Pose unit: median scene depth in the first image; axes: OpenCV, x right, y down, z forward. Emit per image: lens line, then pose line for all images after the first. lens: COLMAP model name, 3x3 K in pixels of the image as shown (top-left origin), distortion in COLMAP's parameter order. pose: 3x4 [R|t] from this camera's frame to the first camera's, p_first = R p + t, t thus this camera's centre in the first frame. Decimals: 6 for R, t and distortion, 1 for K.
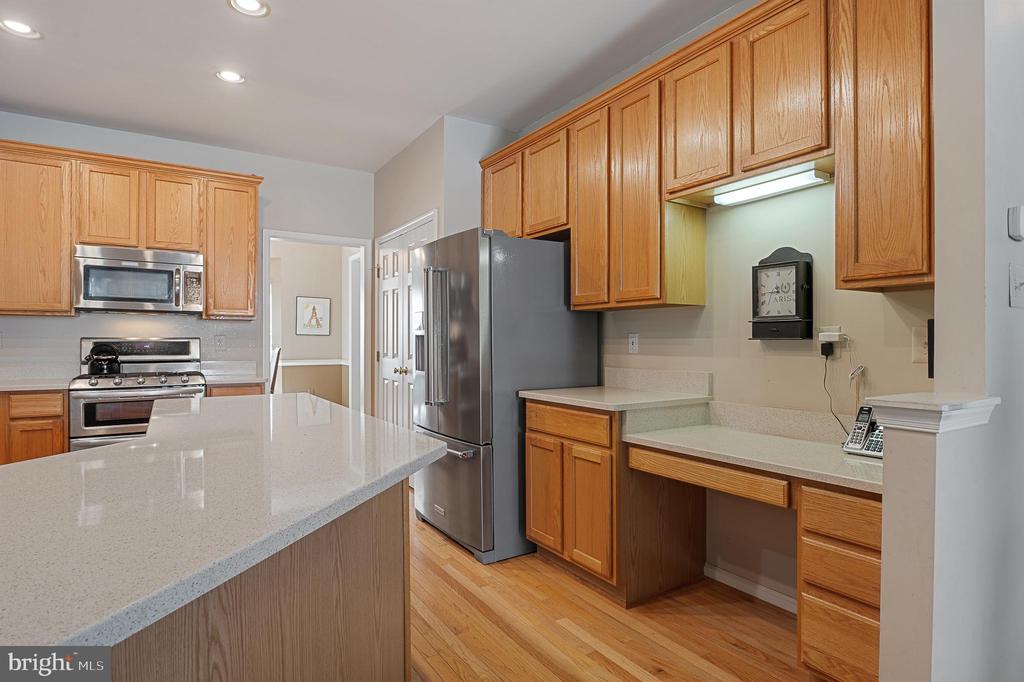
lens RADIAL K [[554.5, 0, 510.0], [0, 554.5, 338.1], [0, 0, 1]] dist [-0.008061, -0.004519]
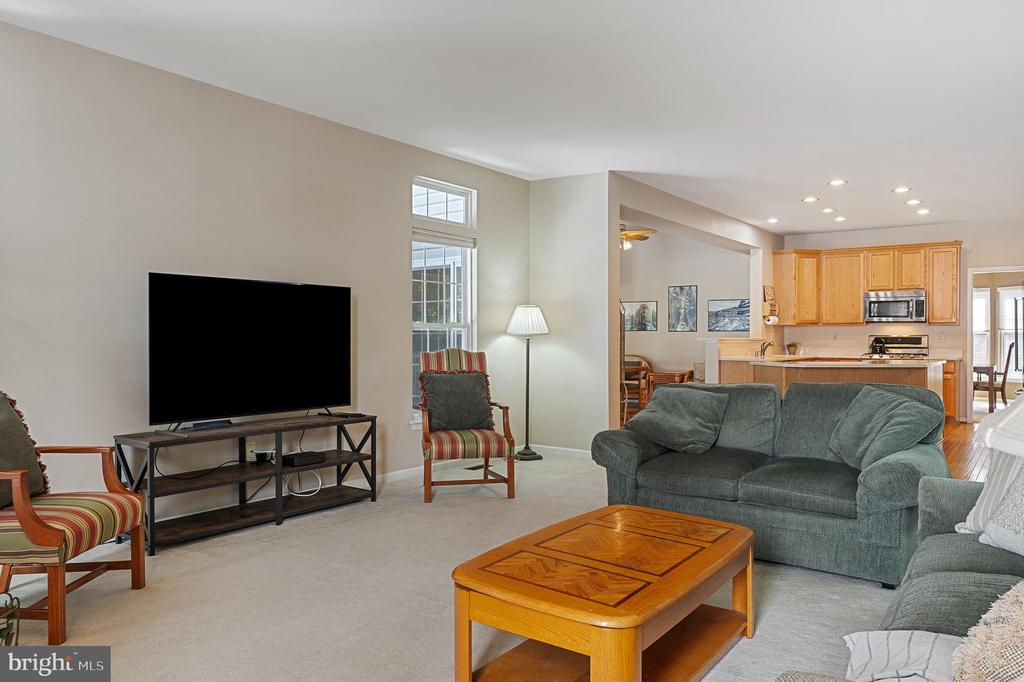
lens RADIAL K [[709.5, 0, 510.8], [0, 709.5, 338.2], [0, 0, 1]] dist [0.005081, 0.001281]
pose [[0.345308, 0.004822, -0.938477, 1.252455], [0.006484, 0.999951, 0.007523, -0.018109], [0.938467, -0.008683, 0.345259, -1.179093]]
